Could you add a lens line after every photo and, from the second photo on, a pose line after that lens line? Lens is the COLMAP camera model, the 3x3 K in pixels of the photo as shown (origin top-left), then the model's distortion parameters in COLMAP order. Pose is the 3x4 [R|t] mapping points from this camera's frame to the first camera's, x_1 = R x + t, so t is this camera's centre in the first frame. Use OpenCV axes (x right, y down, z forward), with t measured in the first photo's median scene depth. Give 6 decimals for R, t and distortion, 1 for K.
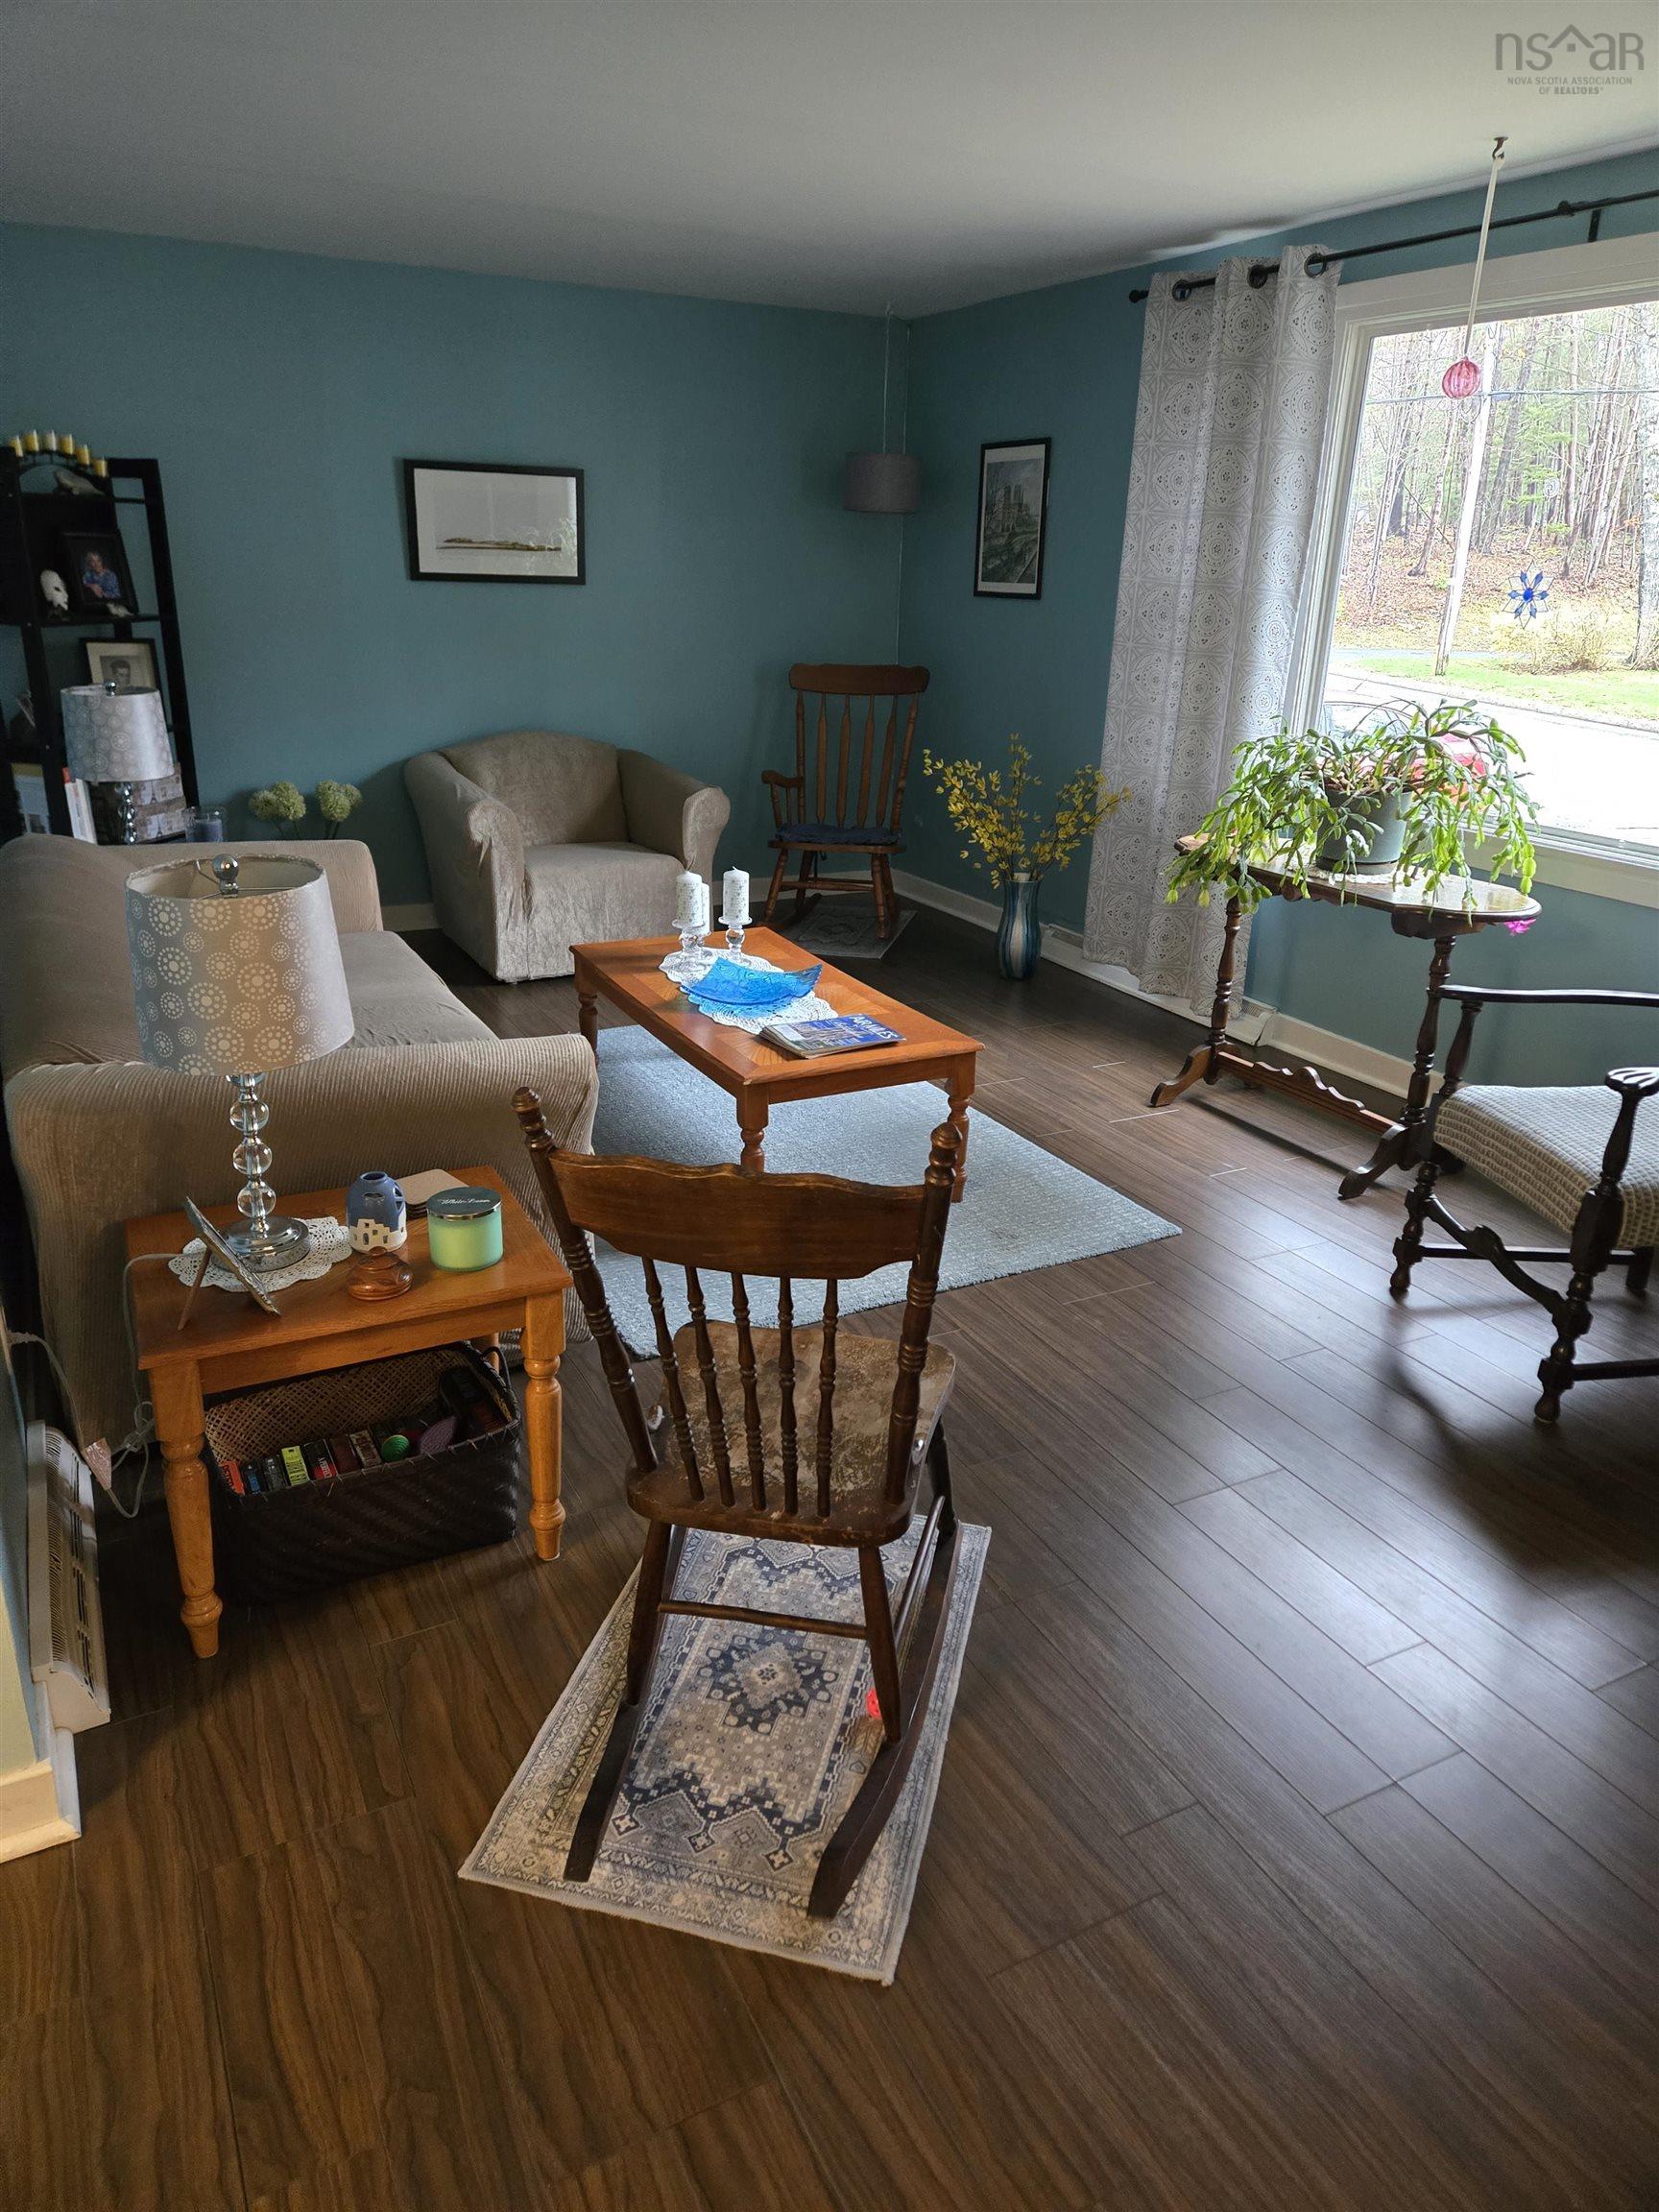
lens RADIAL K [[1482.0, 0, 829.5], [0, 1482.0, 1106.0], [0, 0, 1]] dist [0.121728, -0.121905]
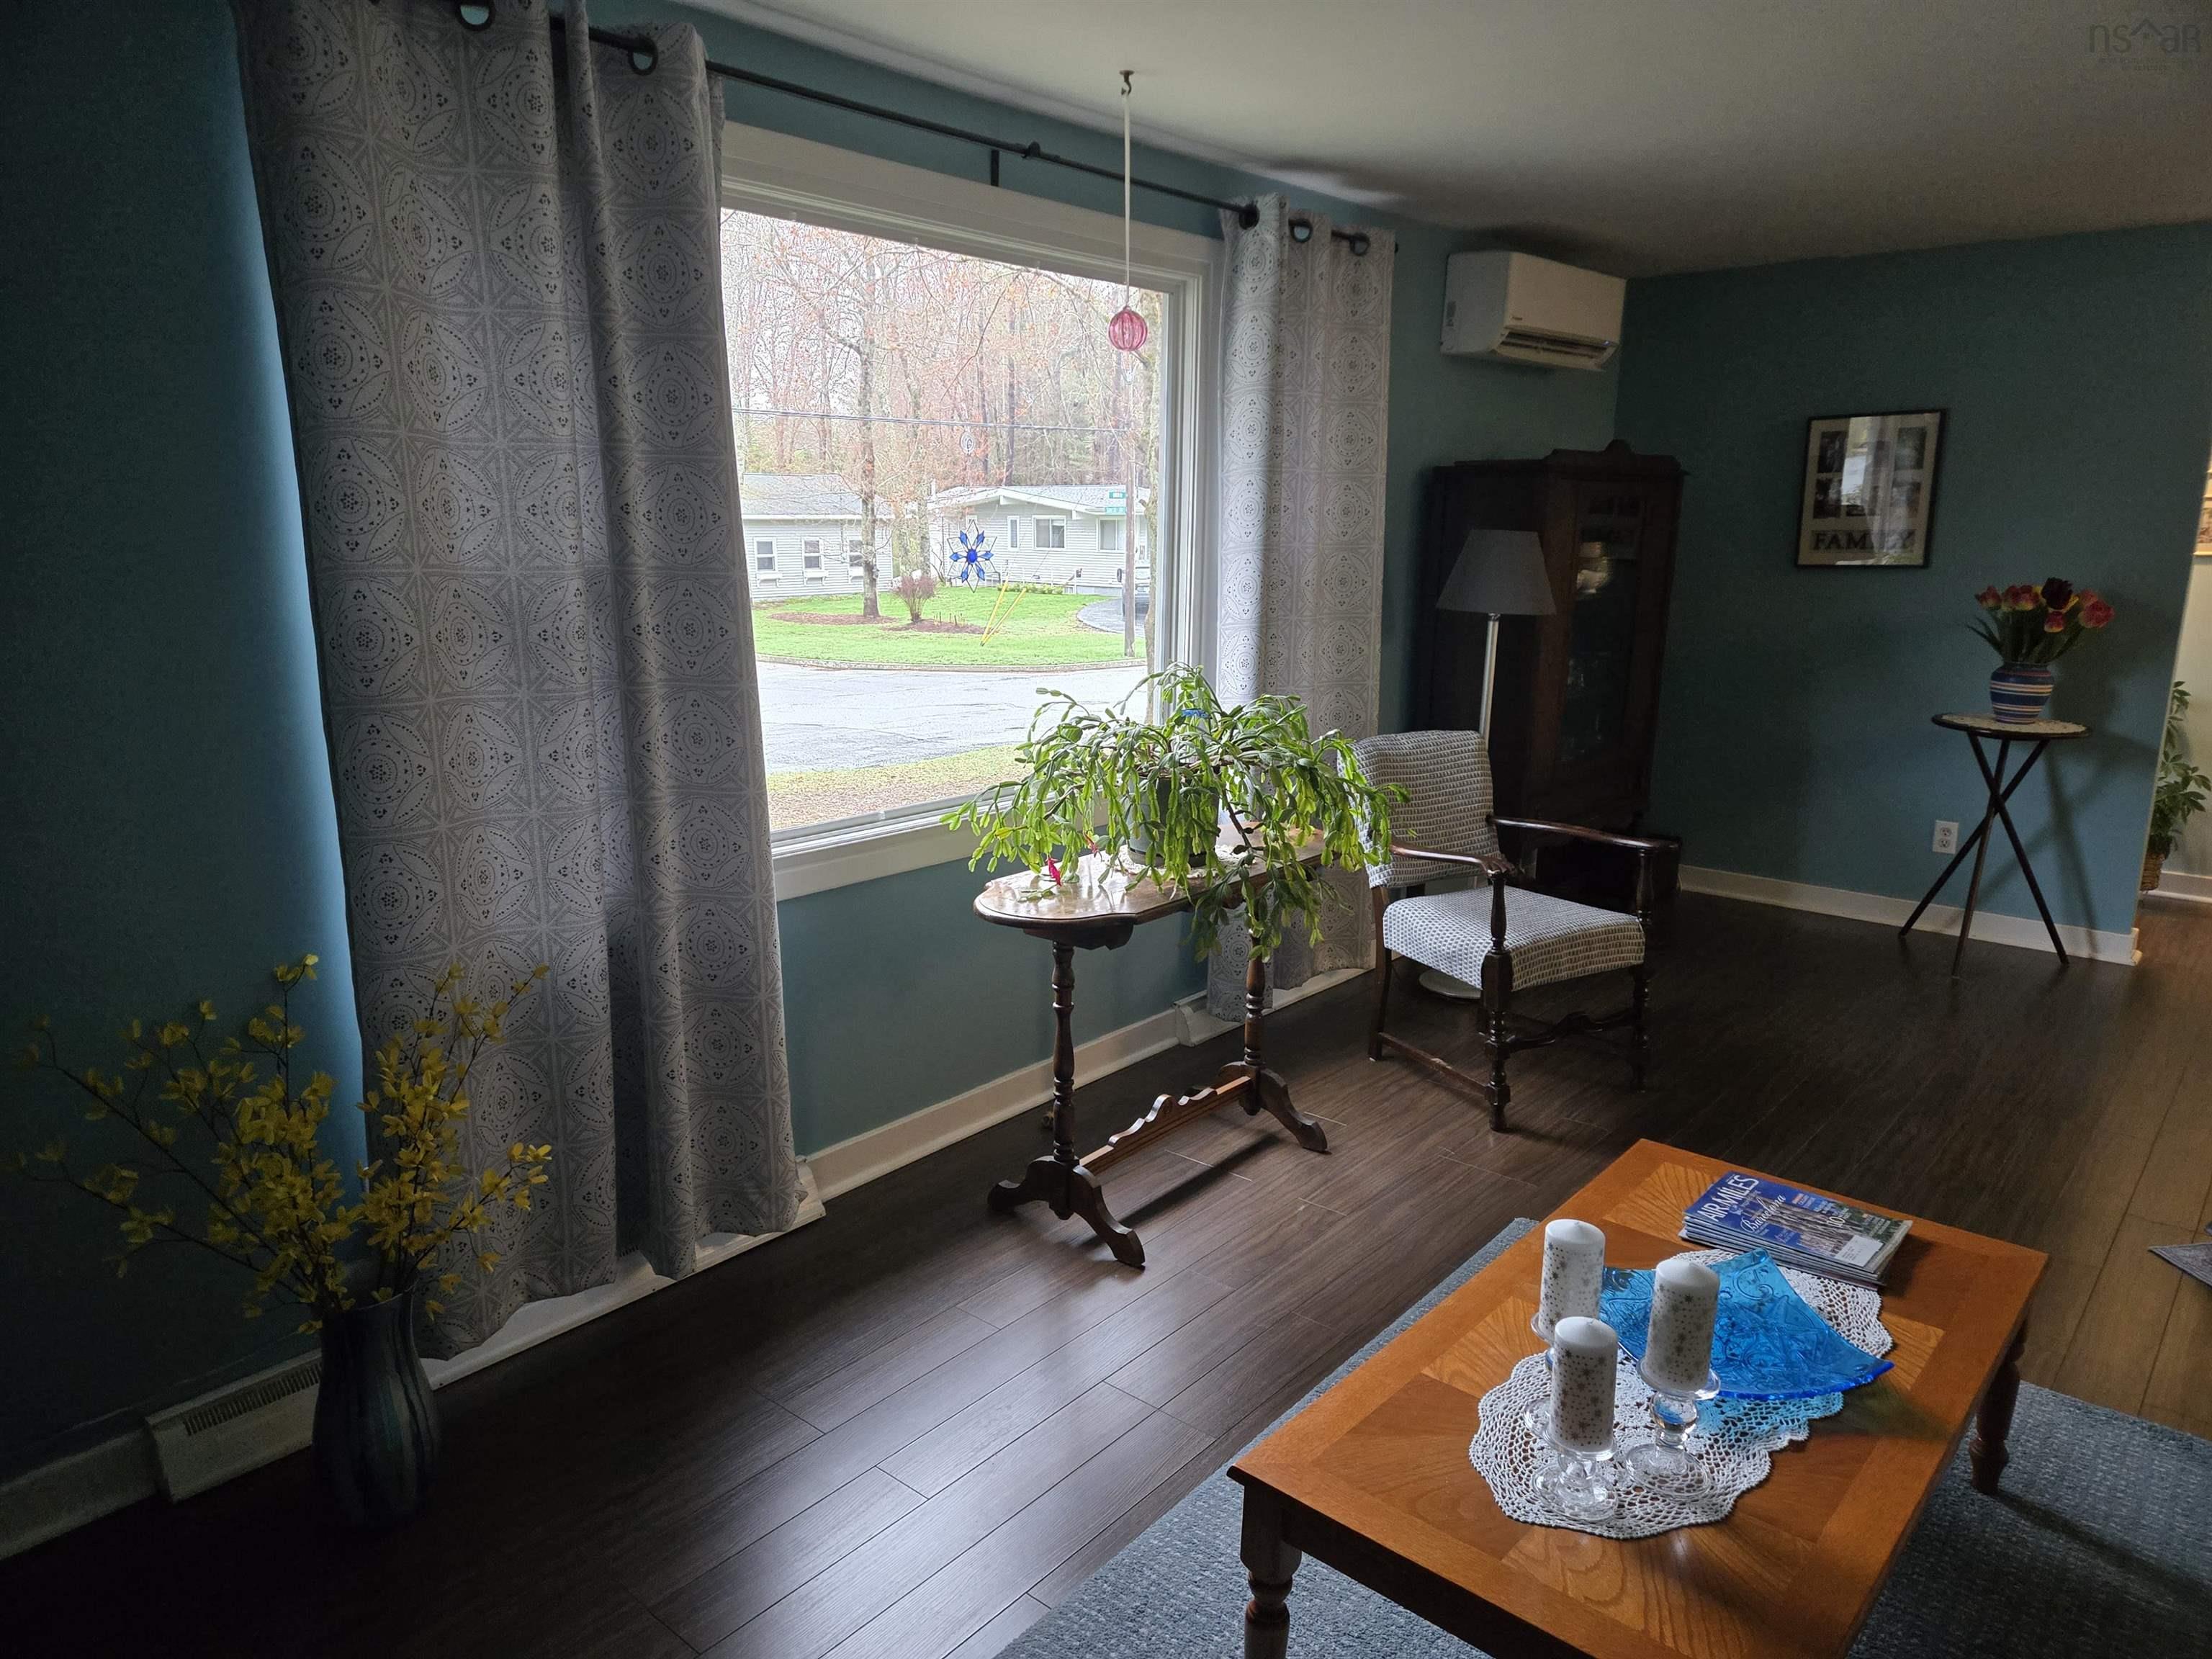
lens RADIAL K [[1482.0, 0, 1106.0], [0, 1482.0, 829.5], [0, 0, 1]] dist [0.121728, -0.121905]
pose [[-0.381425, -0.222788, 0.897151, -0.402728], [0.312799, 0.882165, 0.352054, -0.483789], [-0.869869, 0.414910, -0.266792, 1.245906]]
